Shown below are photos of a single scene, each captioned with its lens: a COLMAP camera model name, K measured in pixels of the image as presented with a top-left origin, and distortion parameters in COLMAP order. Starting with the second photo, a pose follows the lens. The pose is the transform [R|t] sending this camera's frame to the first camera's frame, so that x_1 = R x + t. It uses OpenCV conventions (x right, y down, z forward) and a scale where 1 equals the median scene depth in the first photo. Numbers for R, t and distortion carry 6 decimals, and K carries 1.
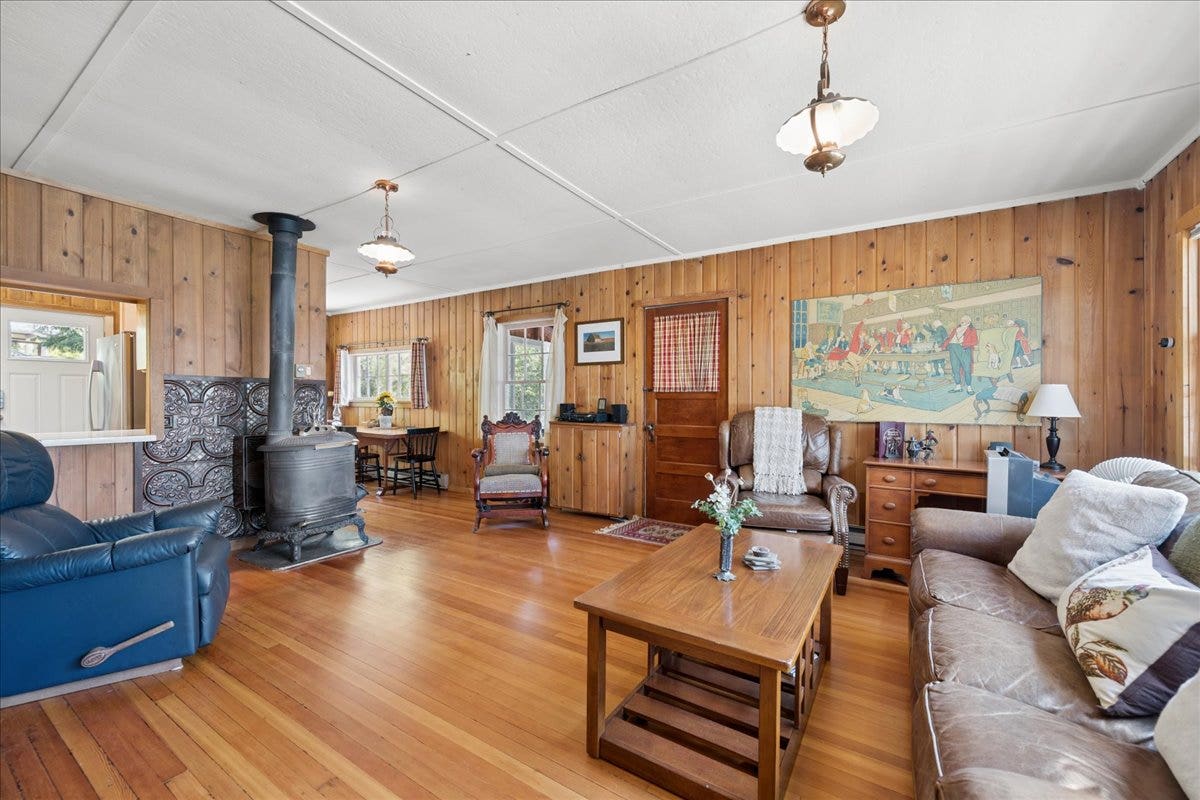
lens RADIAL K [[479.0, 0, 602.2], [0, 479.0, 398.7], [0, 0, 1]] dist [-0.000754, -0.000153]
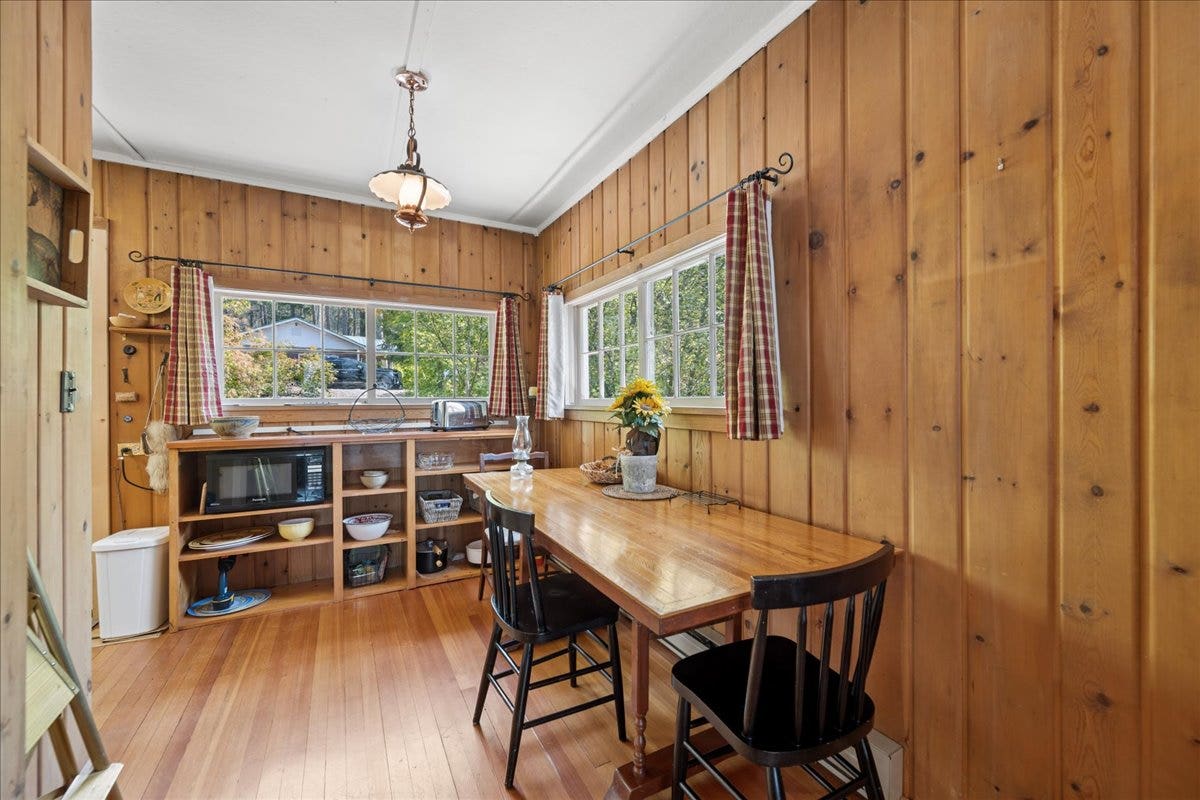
lens RADIAL K [[479.0, 0, 602.0], [0, 479.0, 402.6], [0, 0, 1]] dist [-0.000754, -0.000153]
pose [[0.873820, -0.003358, -0.486239, -0.308451], [0.004690, 0.999988, 0.001523, 0.000153], [0.486228, -0.003611, 0.873825, 0.686728]]
